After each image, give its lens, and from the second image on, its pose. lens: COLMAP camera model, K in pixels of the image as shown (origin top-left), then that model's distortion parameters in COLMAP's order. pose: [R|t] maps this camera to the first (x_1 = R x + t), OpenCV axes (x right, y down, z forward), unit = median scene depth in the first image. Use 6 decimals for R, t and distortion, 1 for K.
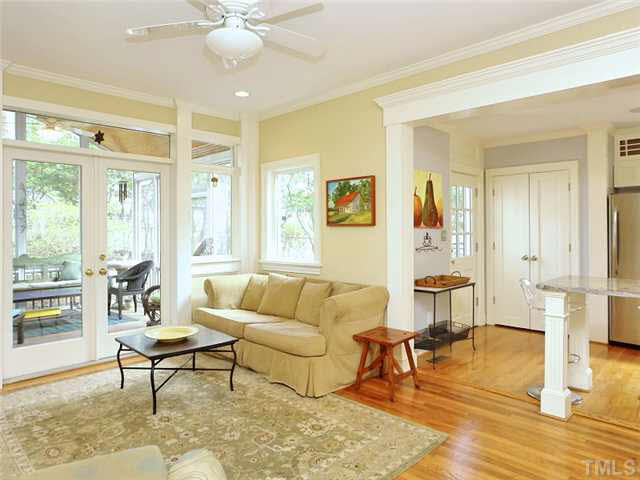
lens RADIAL K [[419.7, 0, 318.2], [0, 419.7, 233.9], [0, 0, 1]] dist [-0.021346, 0.013475]
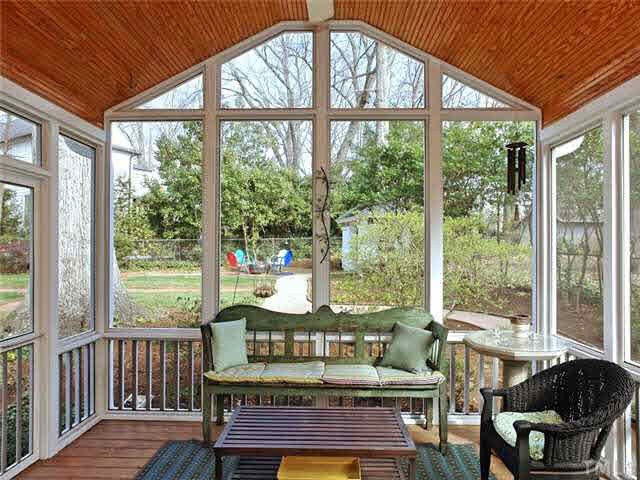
lens RADIAL K [[419.7, 0, 319.2], [0, 419.7, 243.3], [0, 0, 1]] dist [-0.021346, 0.013475]
pose [[0.676143, -0.009170, -0.736714, -0.304624], [-0.012669, 0.999630, -0.024070, -0.014323], [0.736662, 0.025608, 0.675776, 0.594951]]
